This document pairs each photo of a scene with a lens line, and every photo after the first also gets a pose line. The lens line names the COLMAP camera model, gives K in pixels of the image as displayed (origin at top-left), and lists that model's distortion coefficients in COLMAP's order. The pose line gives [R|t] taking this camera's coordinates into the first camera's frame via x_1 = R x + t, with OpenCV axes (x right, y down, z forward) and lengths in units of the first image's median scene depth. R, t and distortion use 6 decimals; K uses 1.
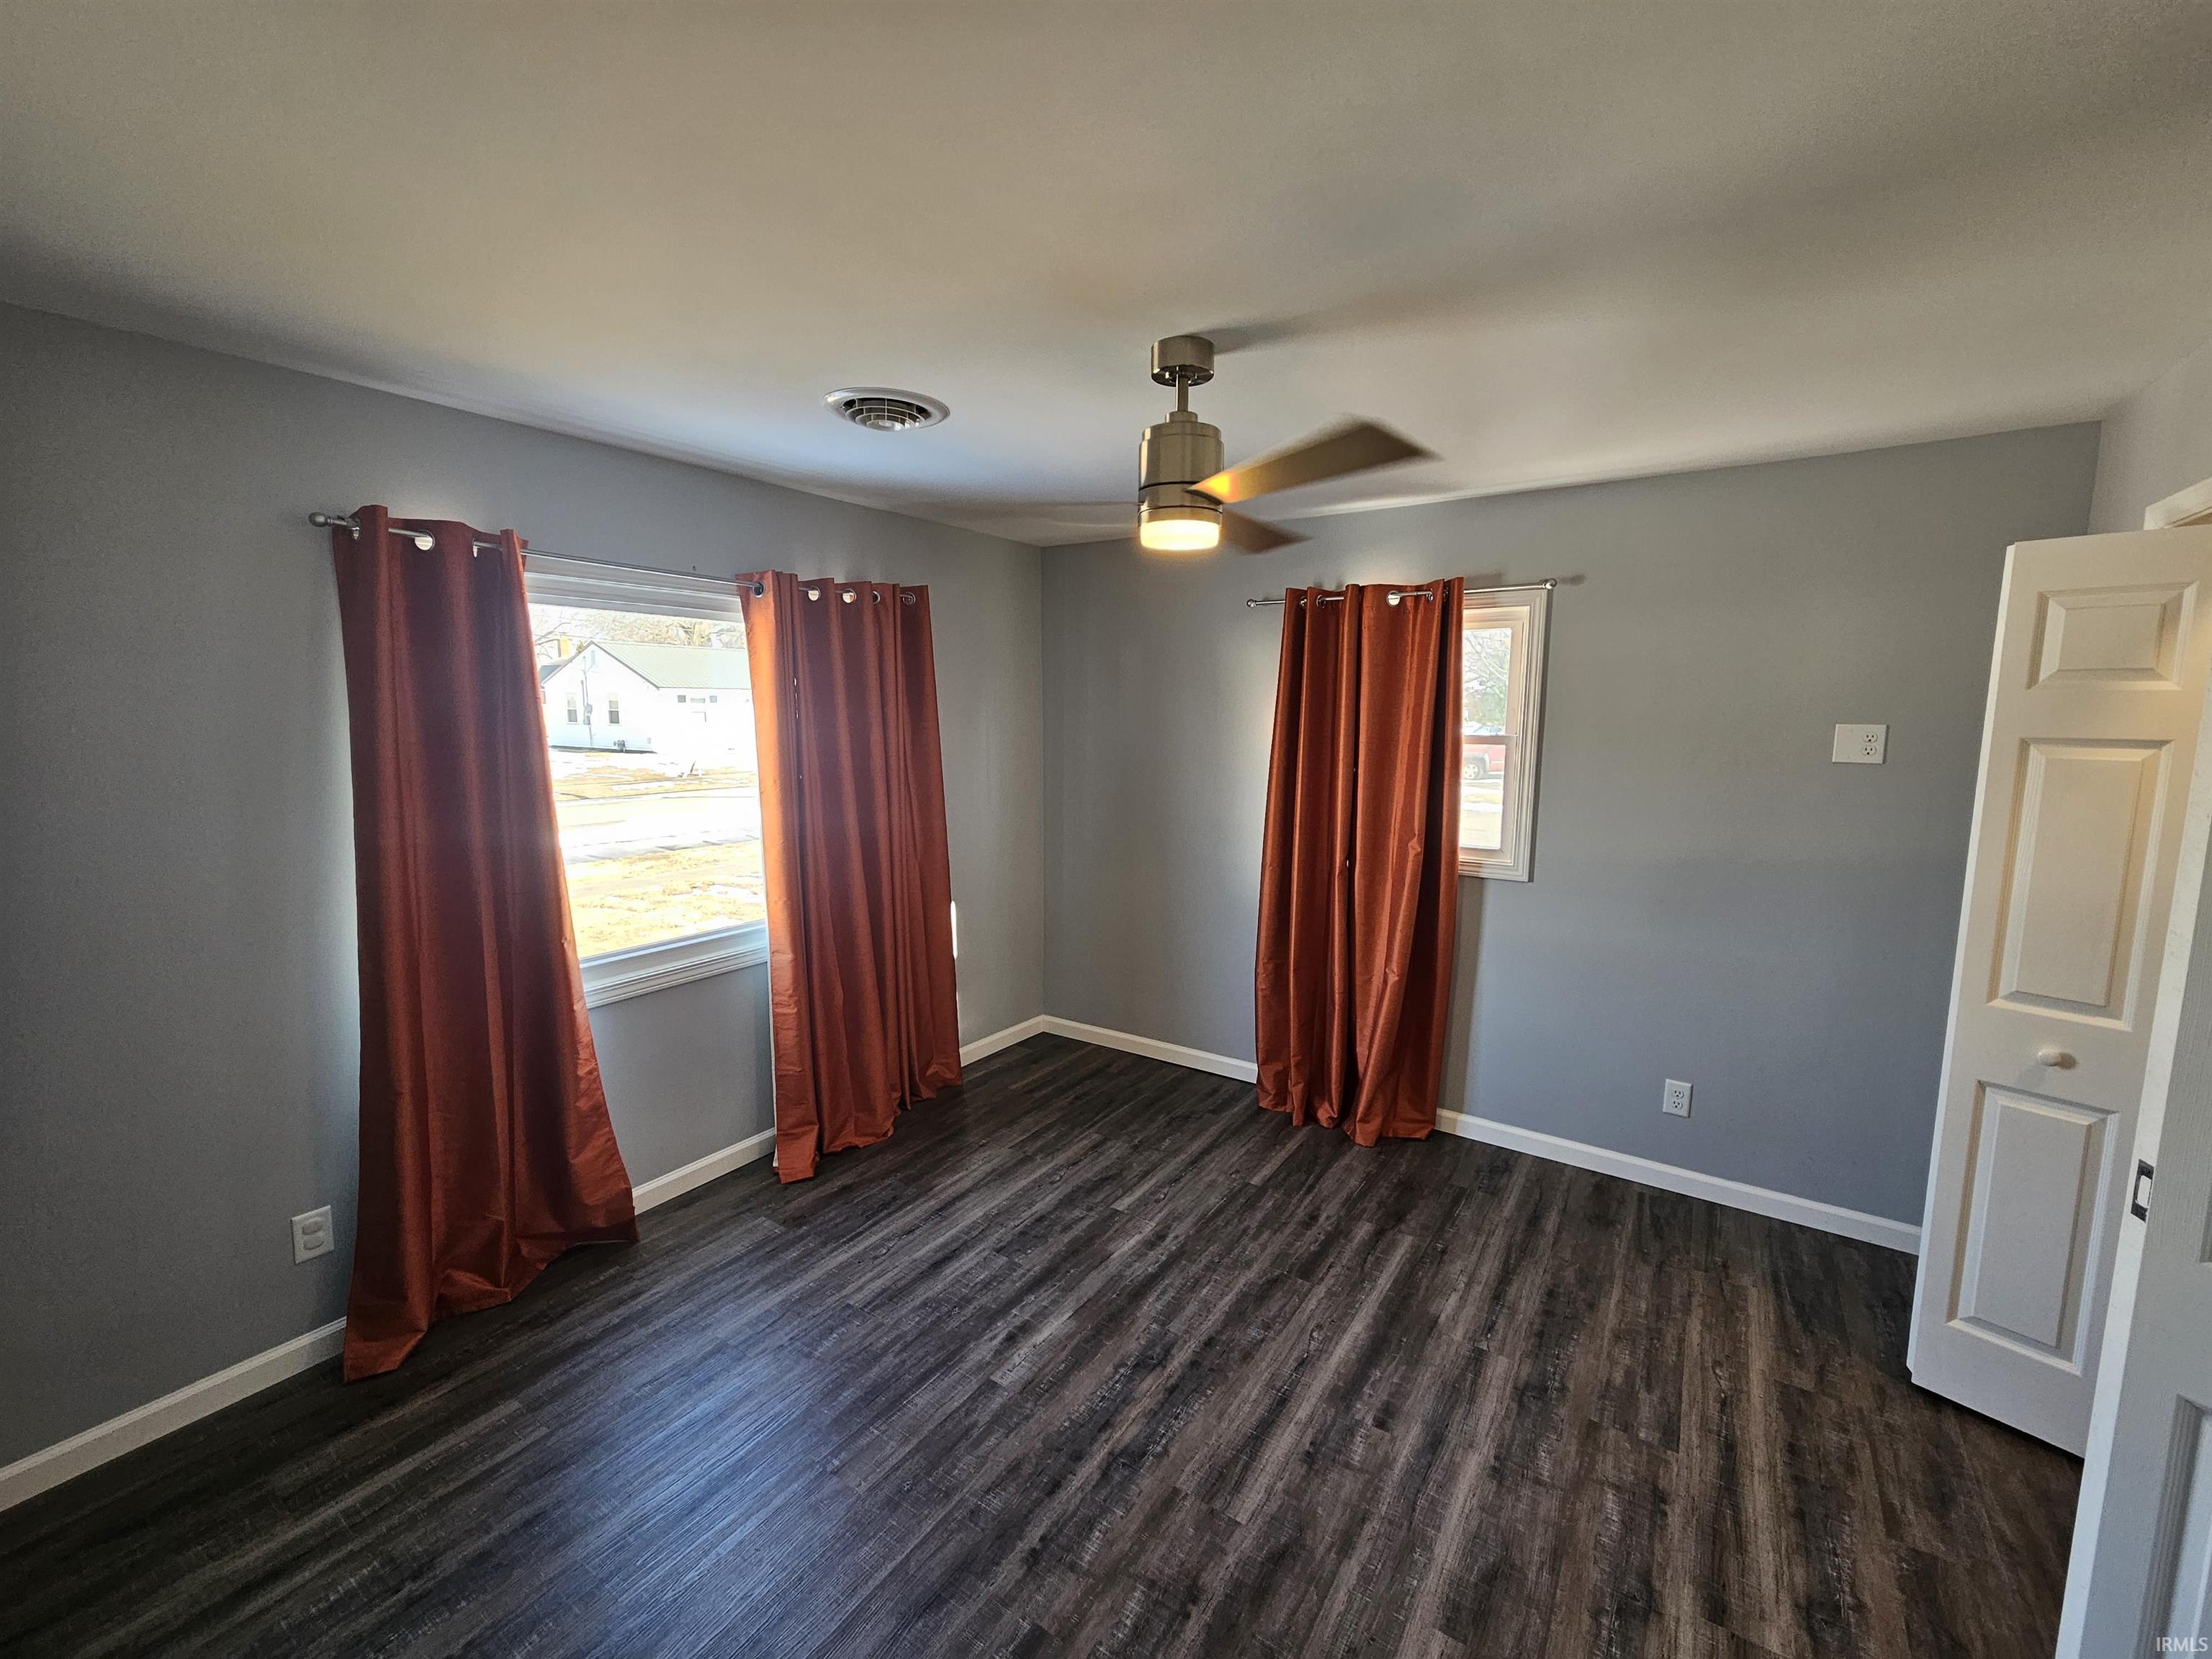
lens RADIAL K [[912.2, 0, 1105.7], [0, 912.2, 838.5], [0, 0, 1]] dist [0.000490, 0.000839]
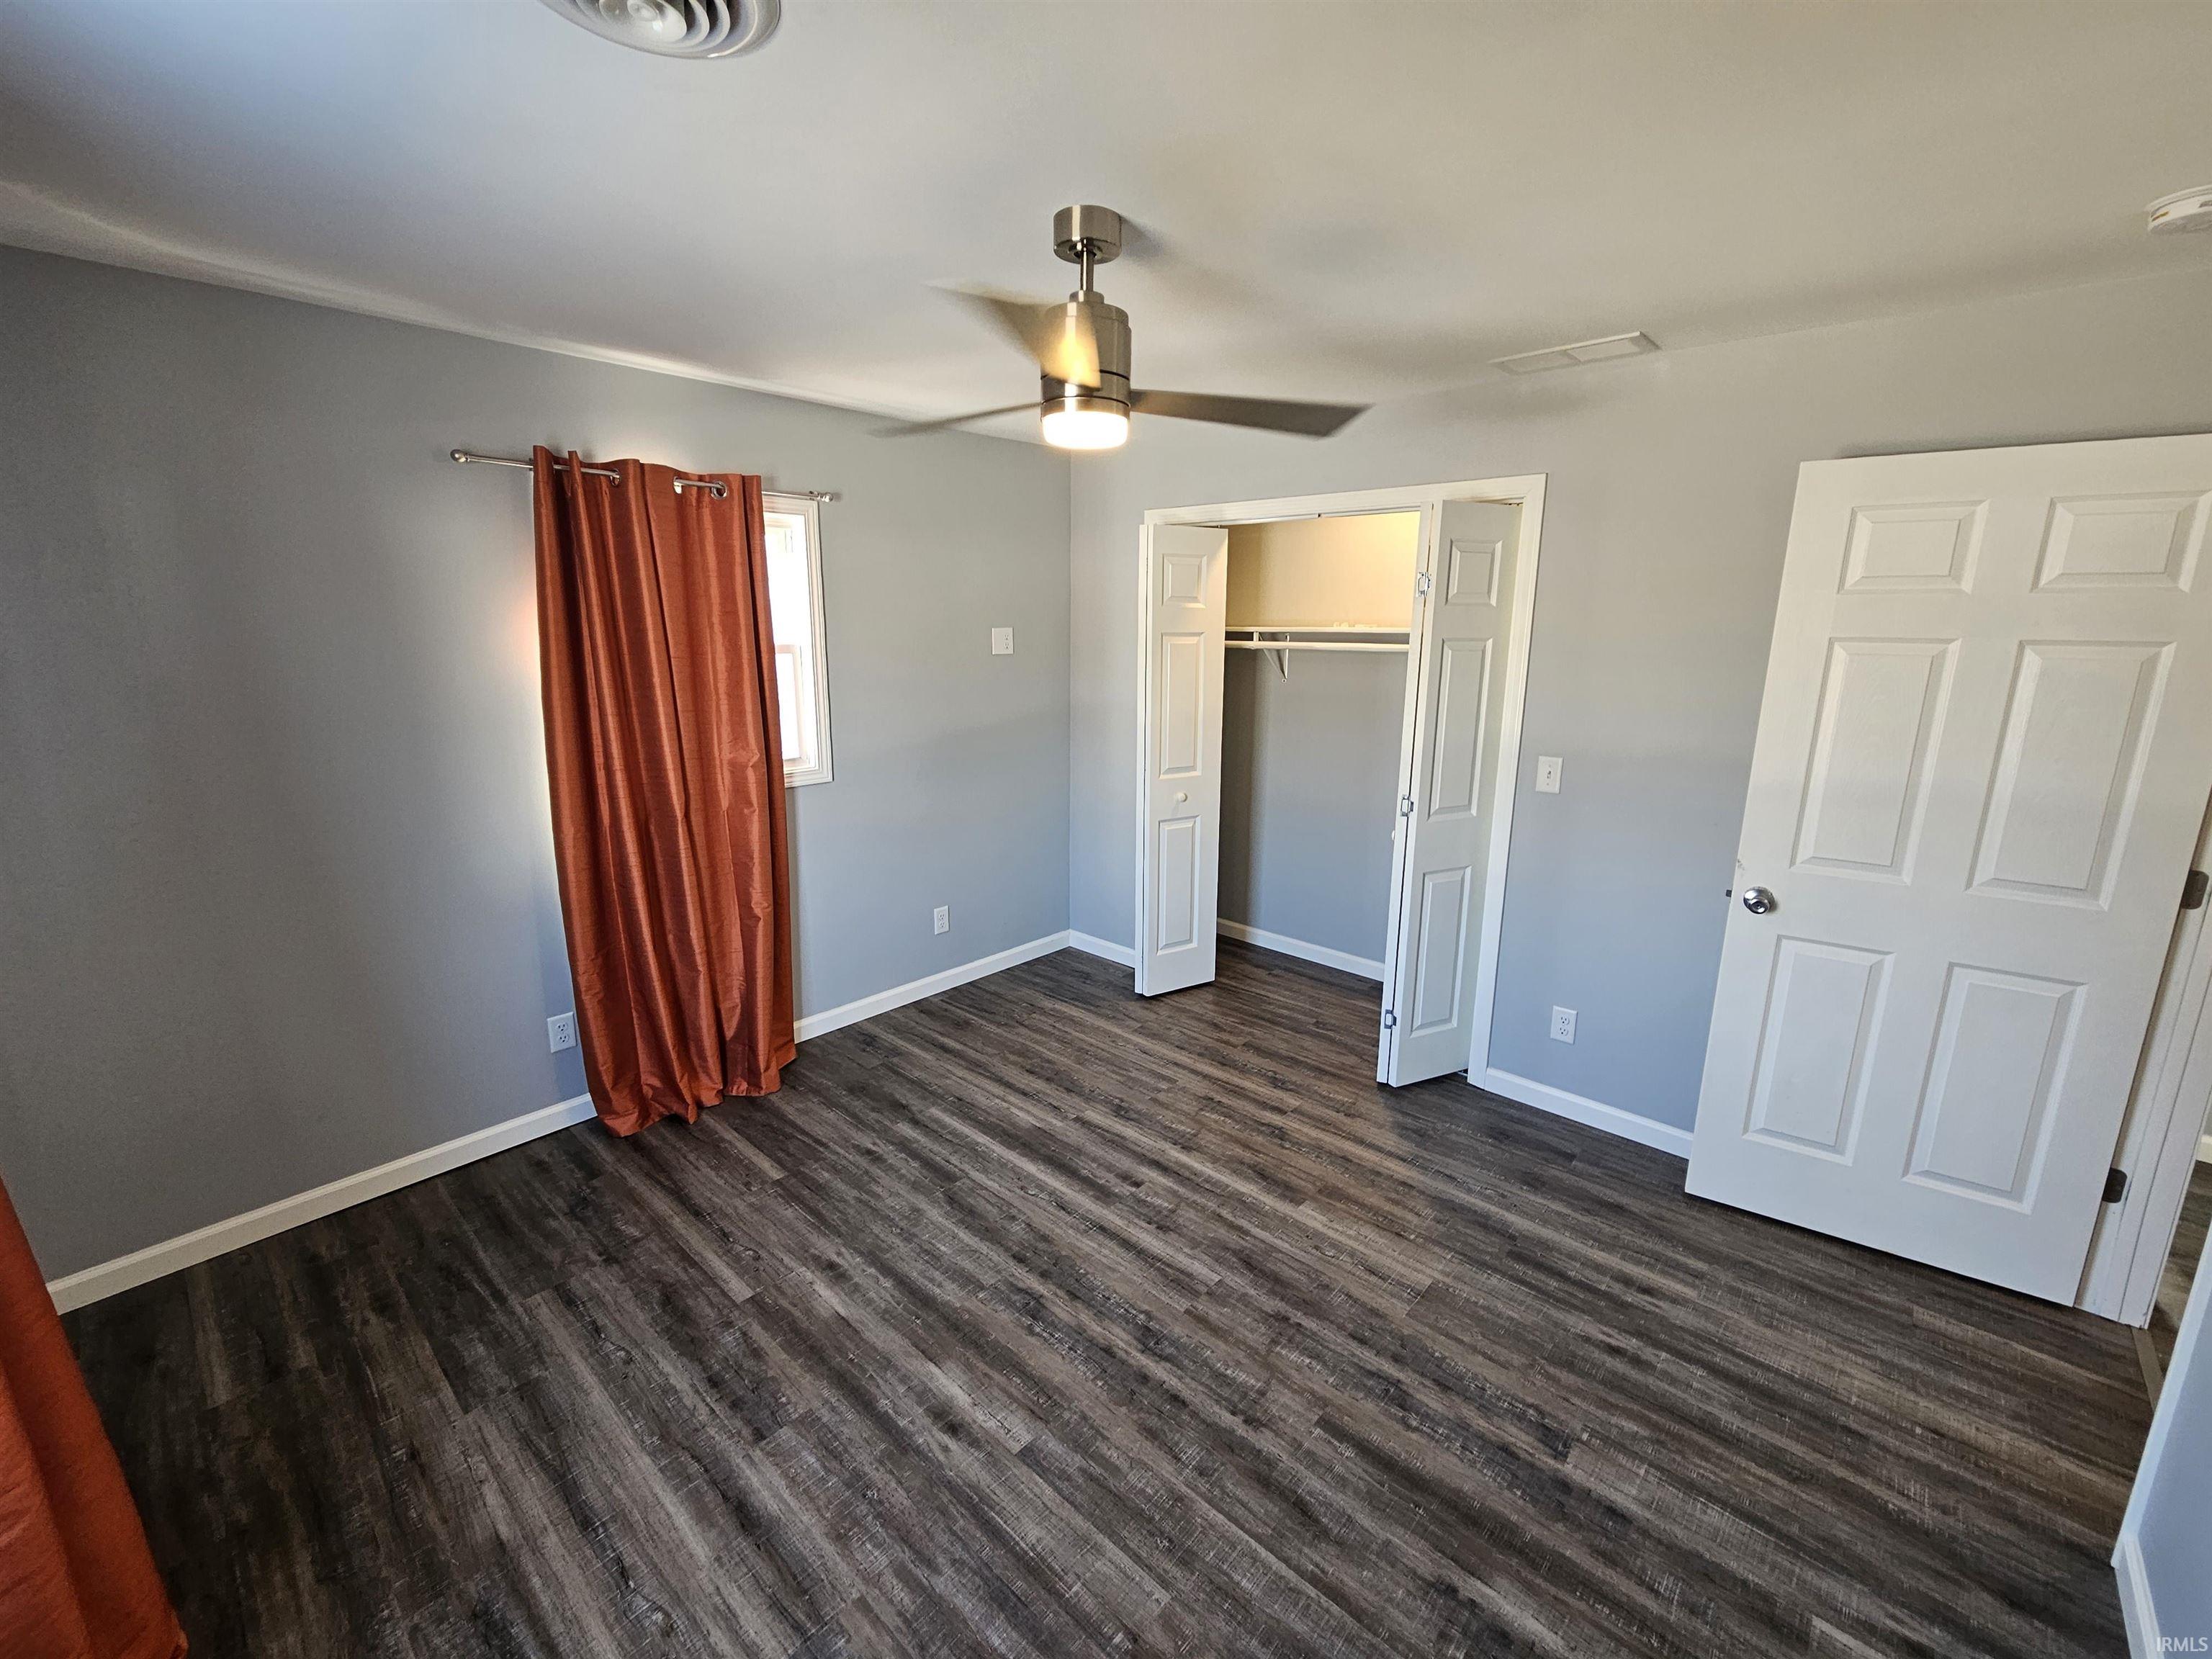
lens RADIAL K [[912.2, 0, 1102.9], [0, 912.2, 843.6], [0, 0, 1]] dist [0.000490, 0.000839]
pose [[0.138119, -0.240911, 0.960669, -0.730609], [0.140509, 0.964921, 0.221776, -0.101390], [-0.980398, 0.104351, 0.167124, 0.691141]]
